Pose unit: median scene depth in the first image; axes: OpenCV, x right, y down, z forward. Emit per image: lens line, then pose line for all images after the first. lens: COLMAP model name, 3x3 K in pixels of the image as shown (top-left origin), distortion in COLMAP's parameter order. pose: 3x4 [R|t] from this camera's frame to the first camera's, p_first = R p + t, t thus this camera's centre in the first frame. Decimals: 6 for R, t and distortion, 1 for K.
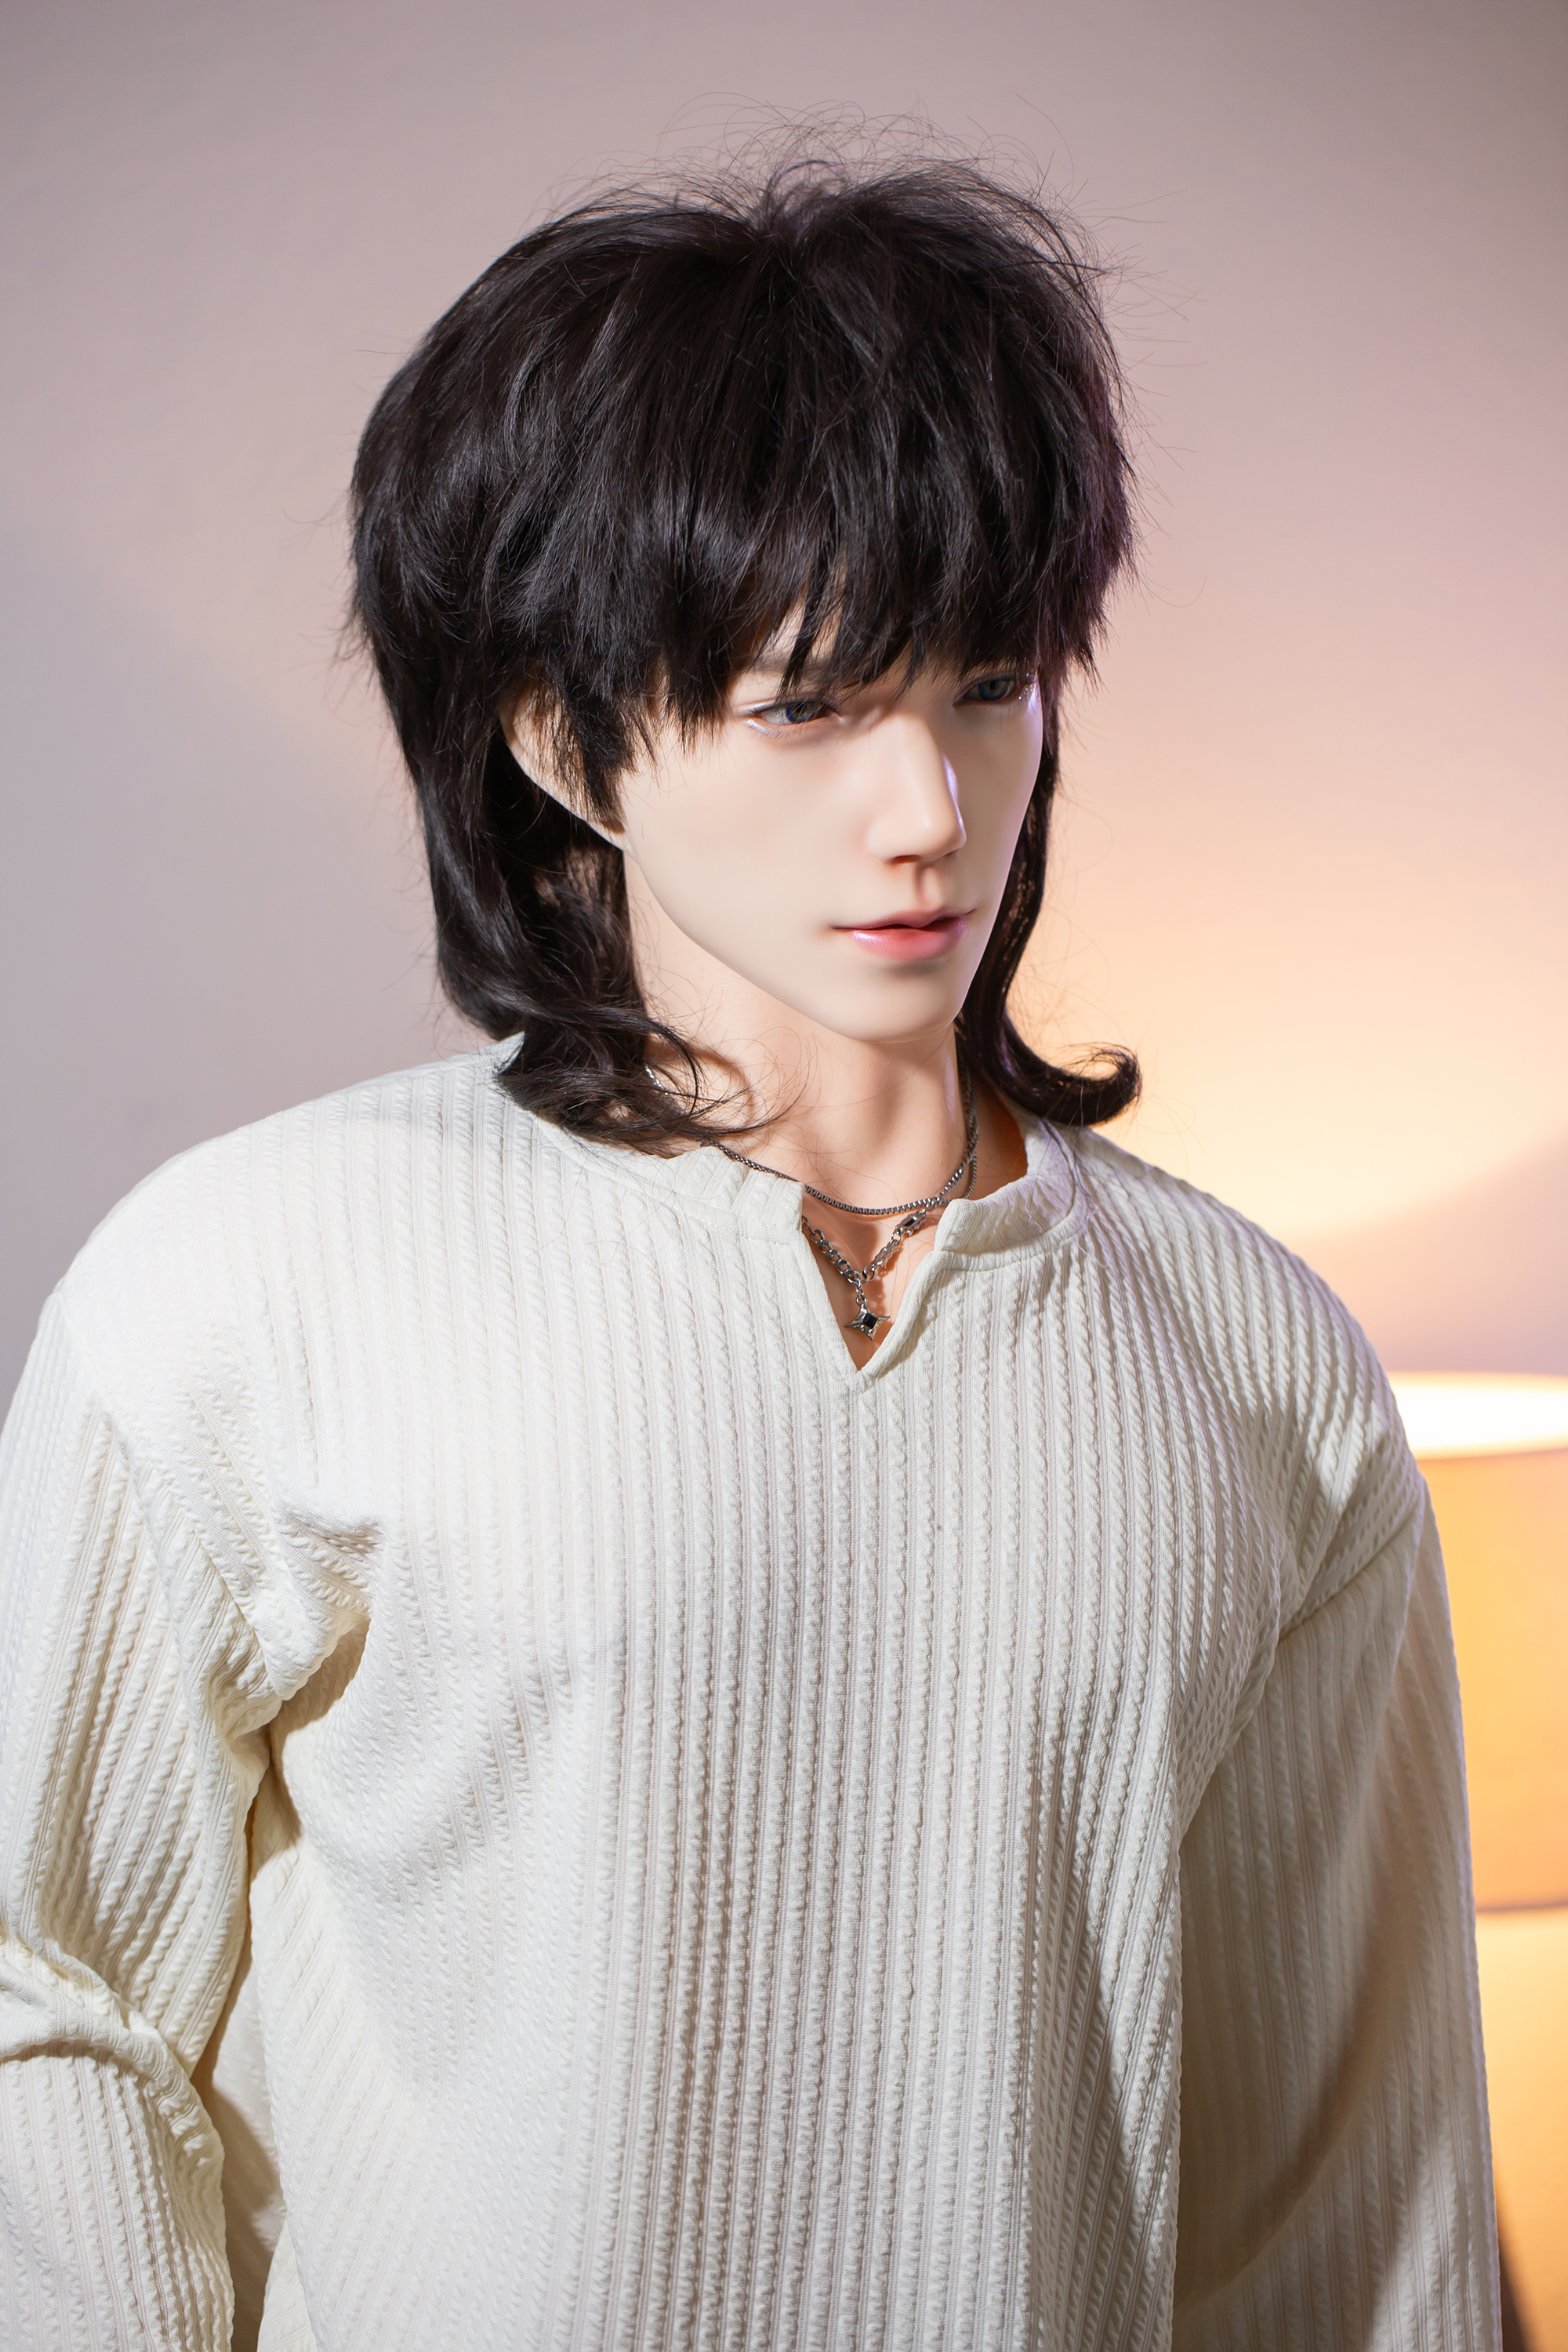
lens RADIAL K [[6884.1, 0, 781.0], [0, 6884.1, 1113.2], [0, 0, 1]] dist [0.007557, 1.003609]
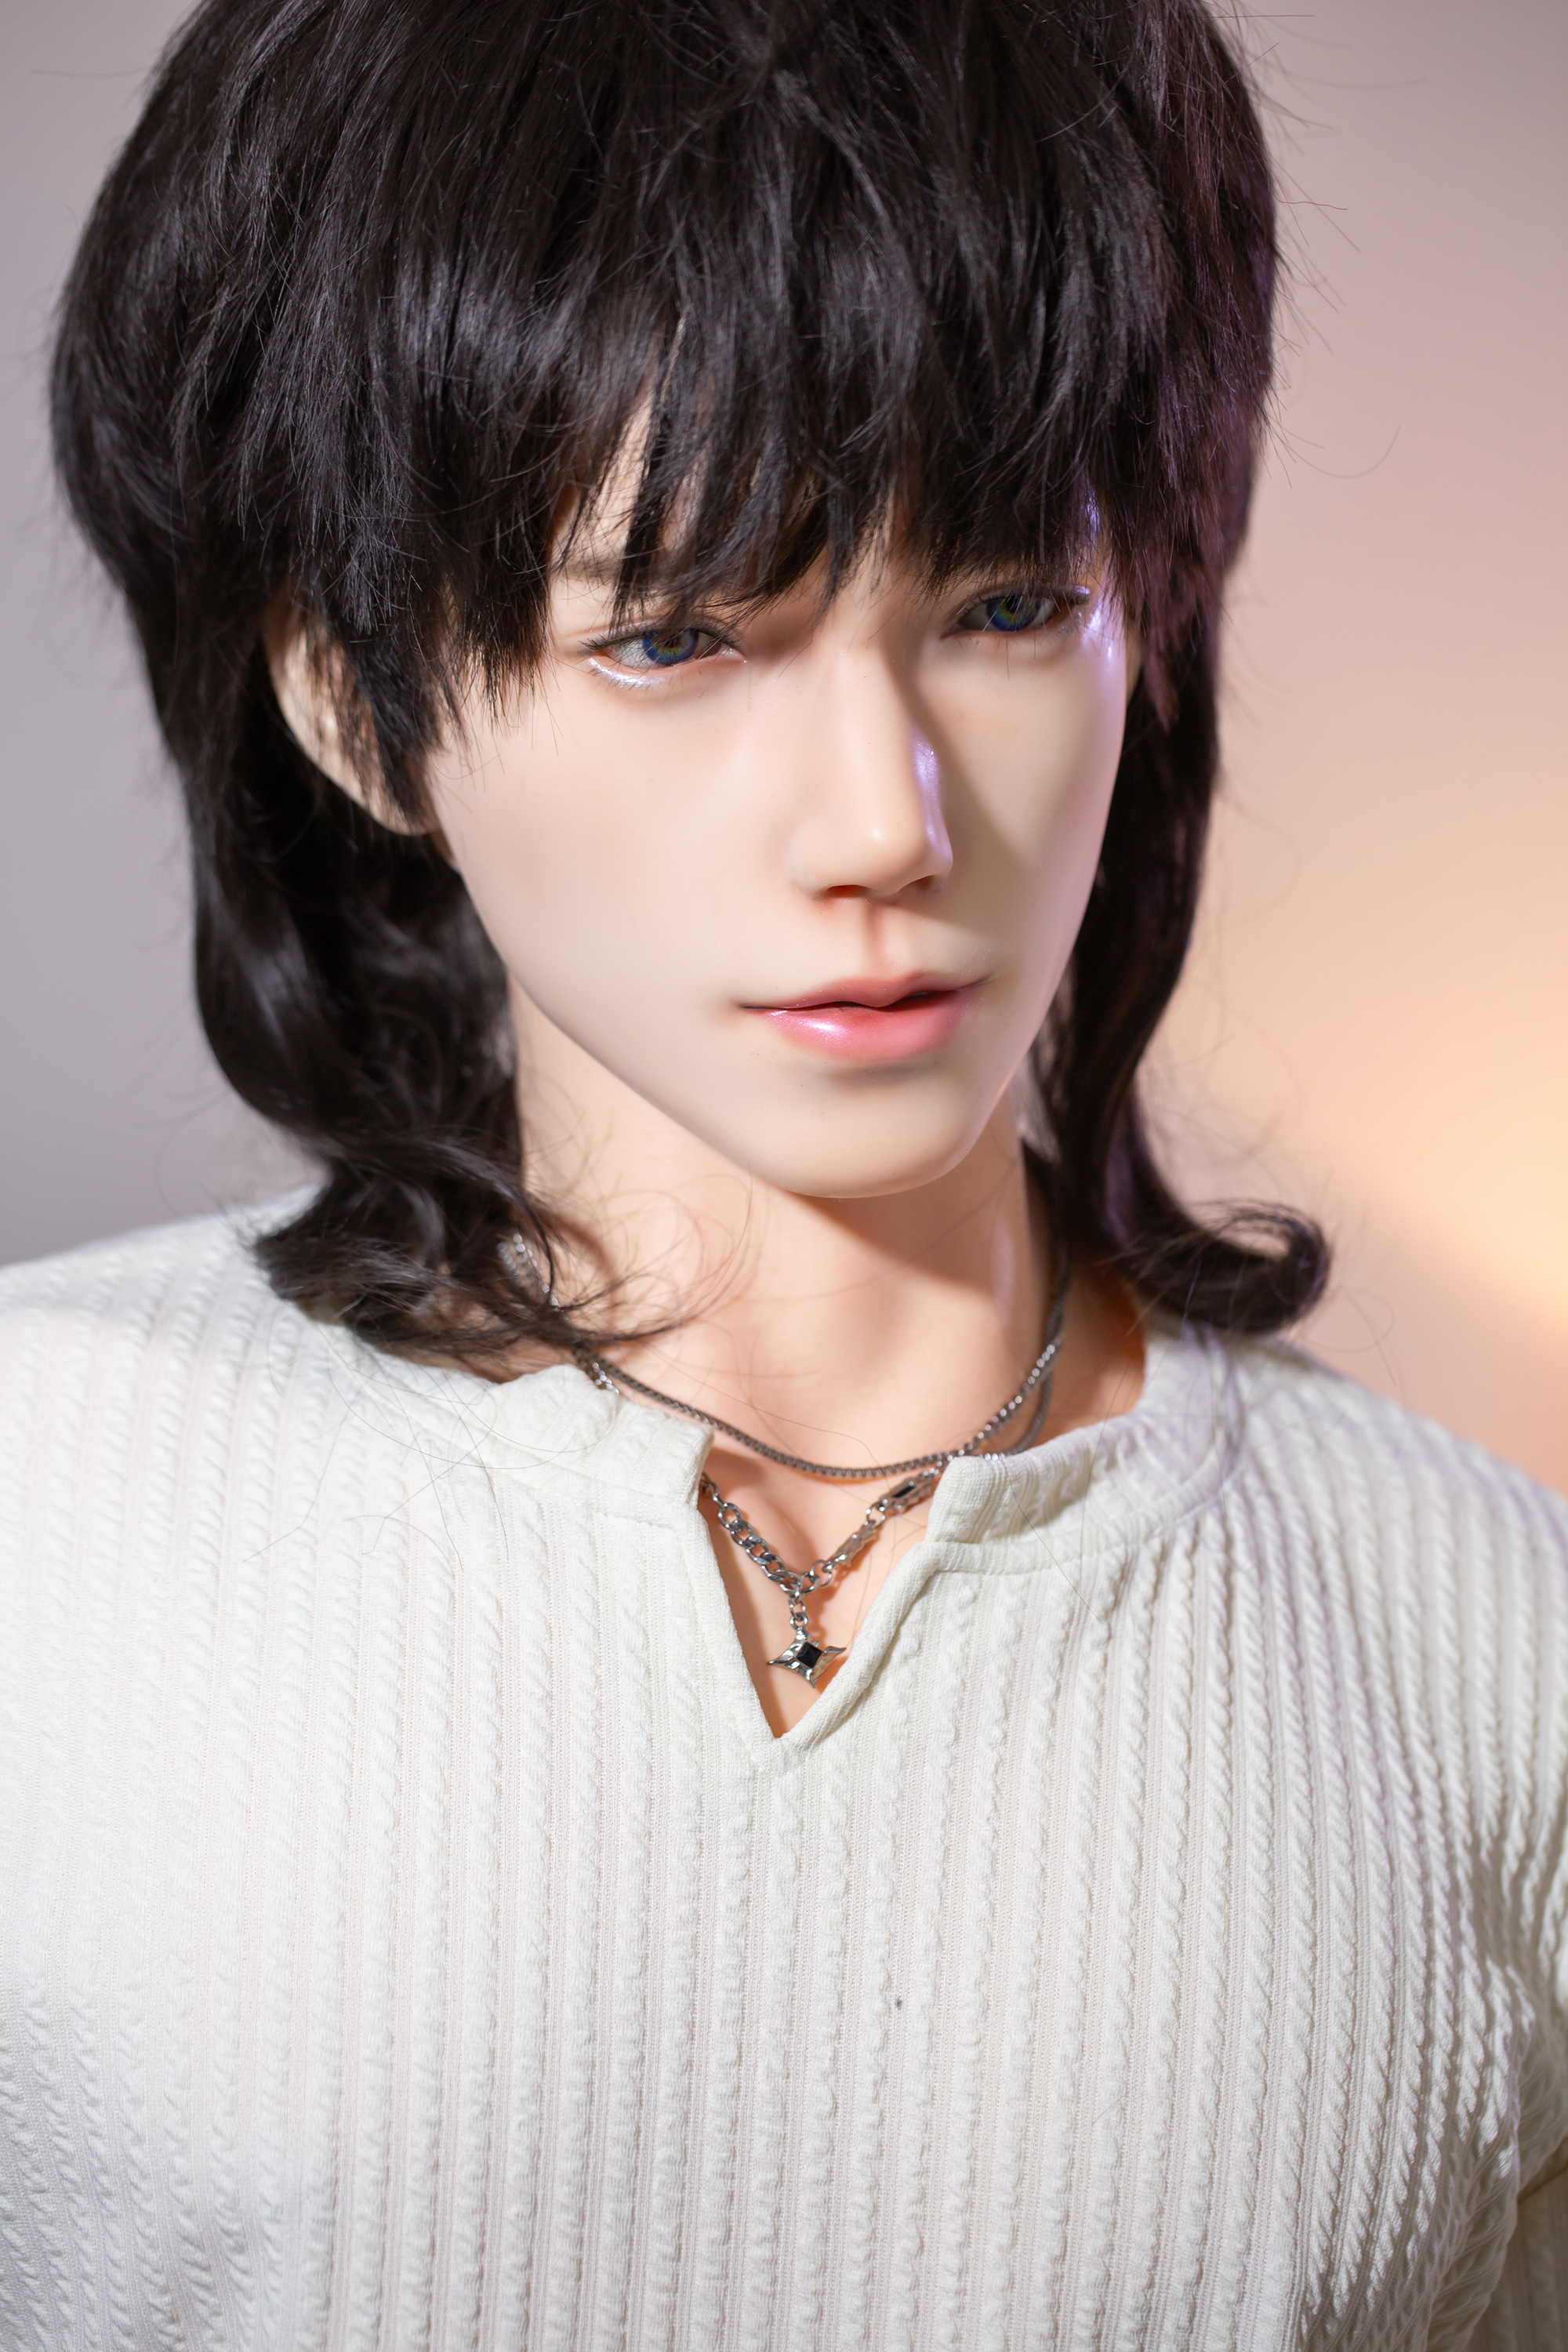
lens RADIAL K [[7060.0, 0, 784.0], [0, 7060.0, 1176.0], [0, 0, 1]] dist [-0.126485, 2.530133]
pose [[0.984632, 0.013224, -0.174143, 0.119860], [-0.014146, 0.999892, -0.004053, -0.009584], [0.174070, 0.006454, 0.984712, 0.390651]]
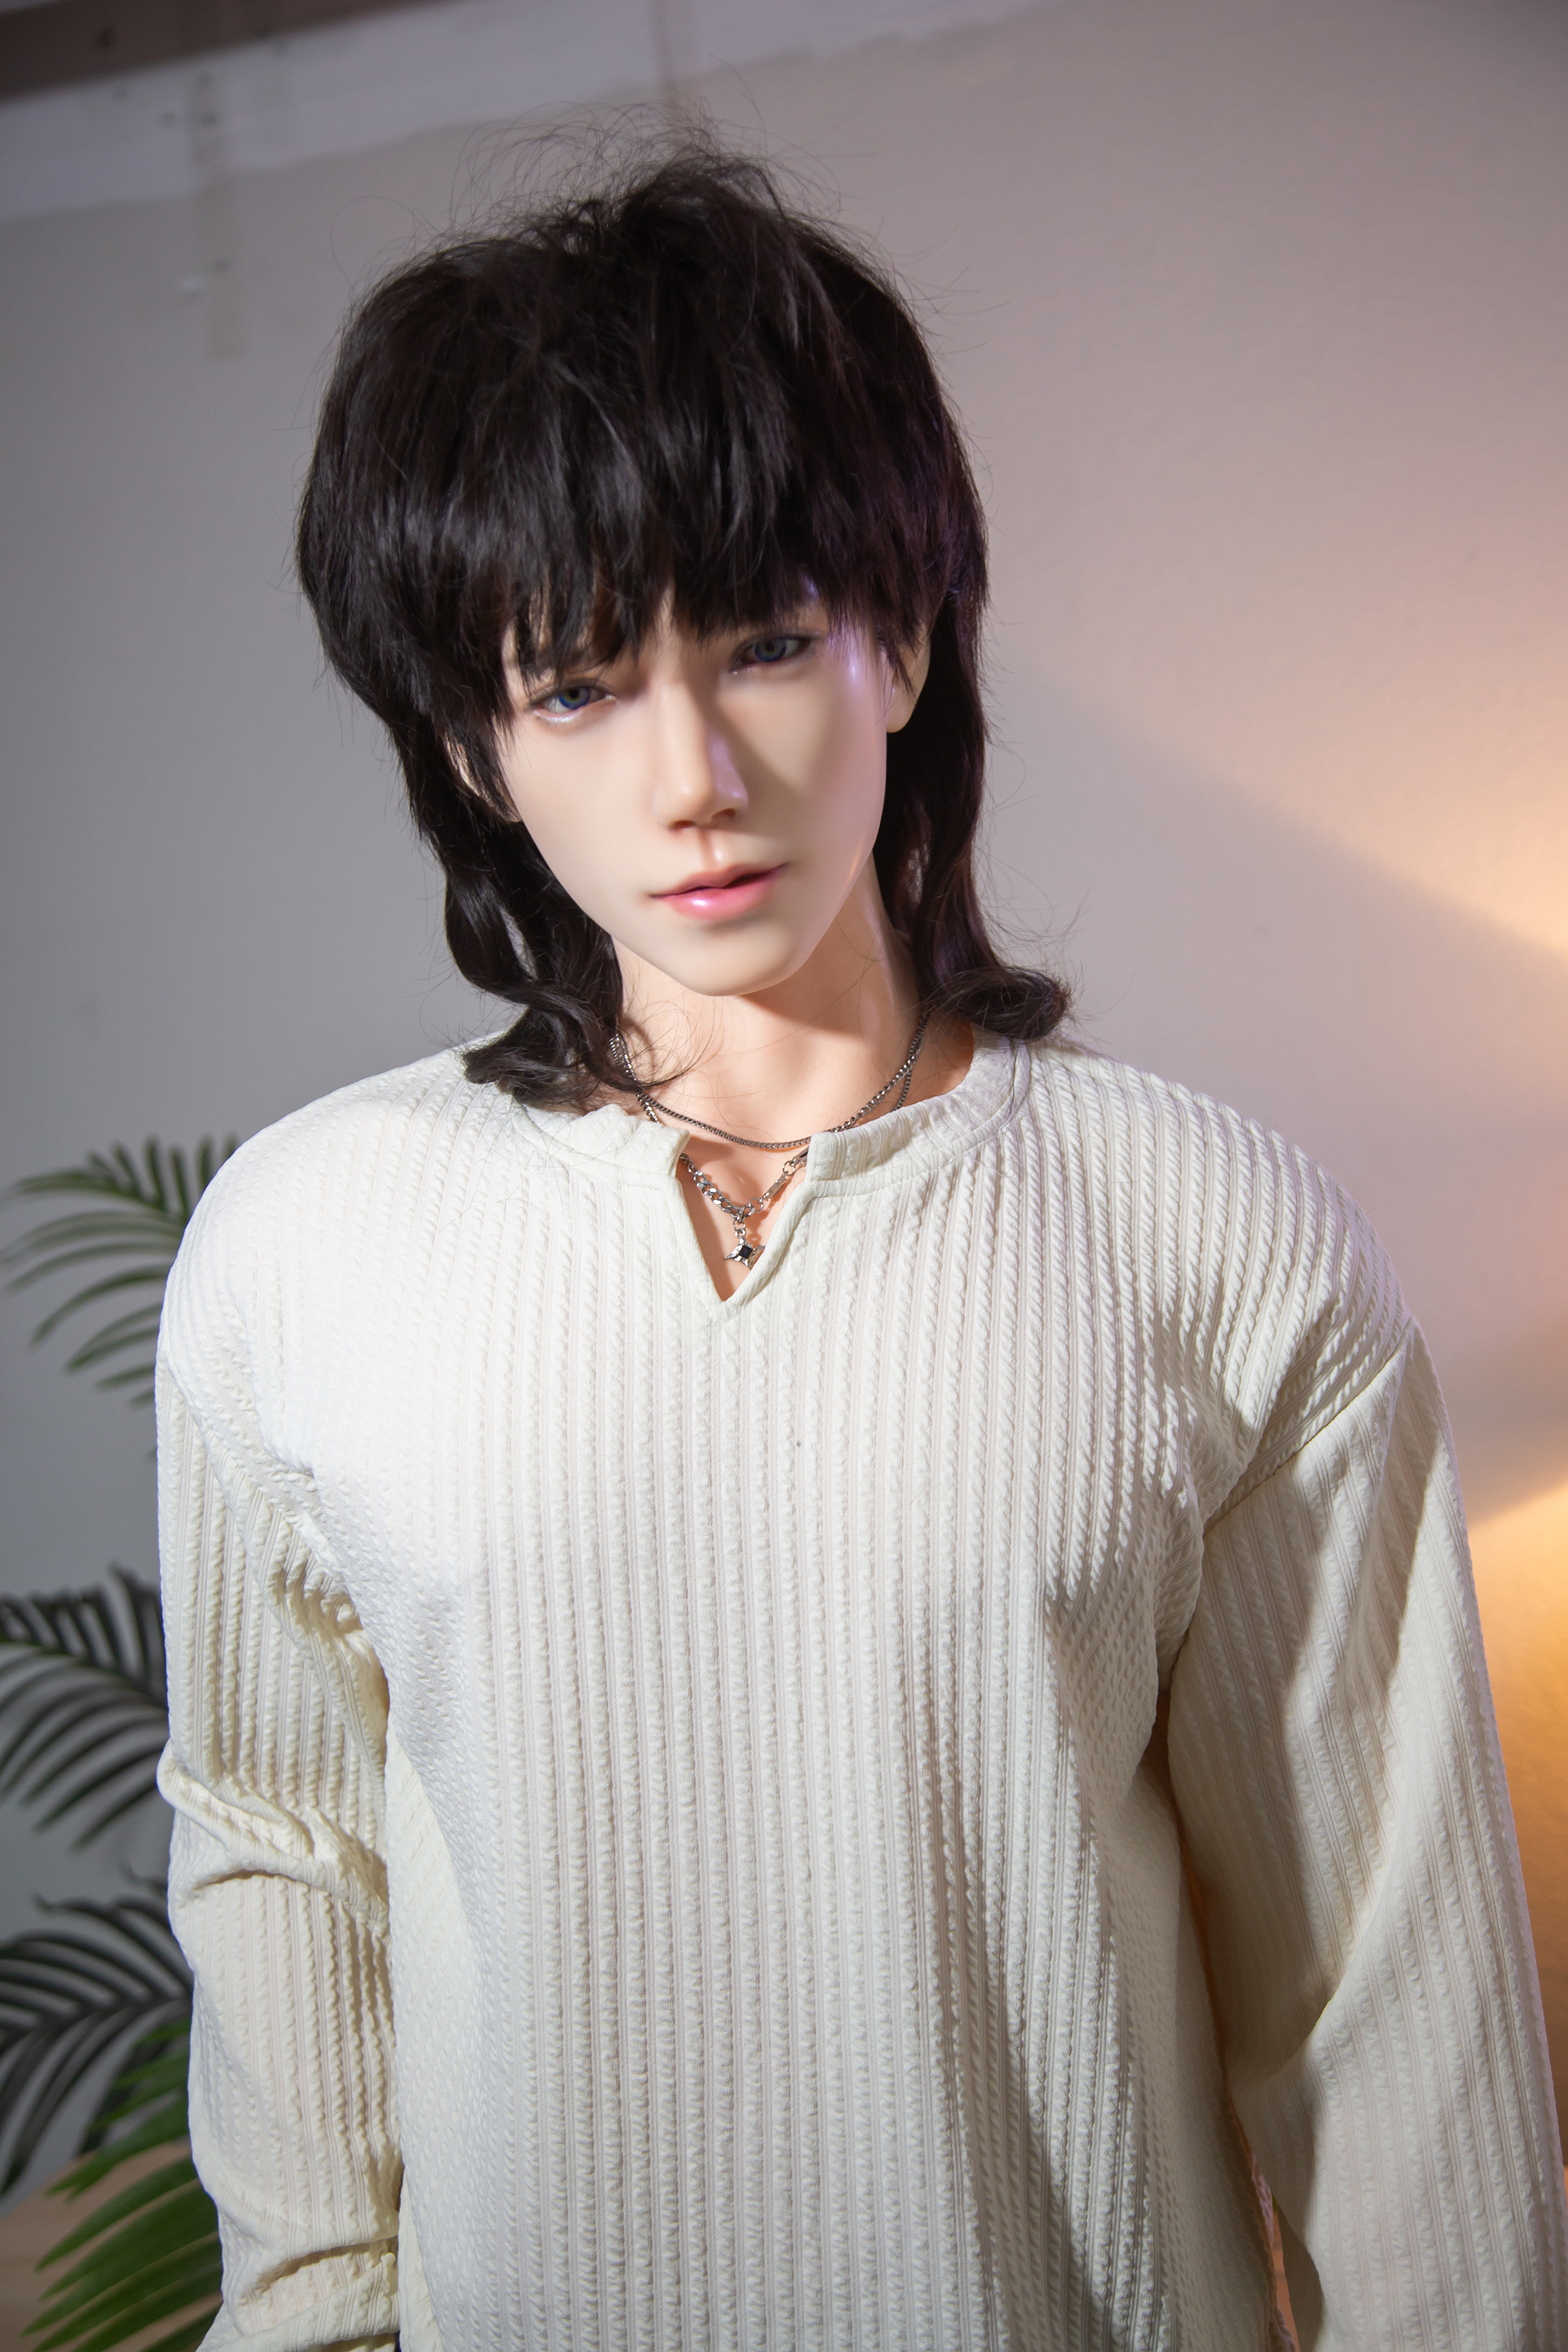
lens RADIAL K [[2950.5, 0, 805.8], [0, 2950.5, 1177.4], [0, 0, 1]] dist [0.086088, 0.136396]
pose [[0.907084, -0.070852, -0.414944, 0.218233], [0.103314, 0.993055, 0.056284, -0.006839], [0.408074, -0.093924, 0.908104, 0.587732]]
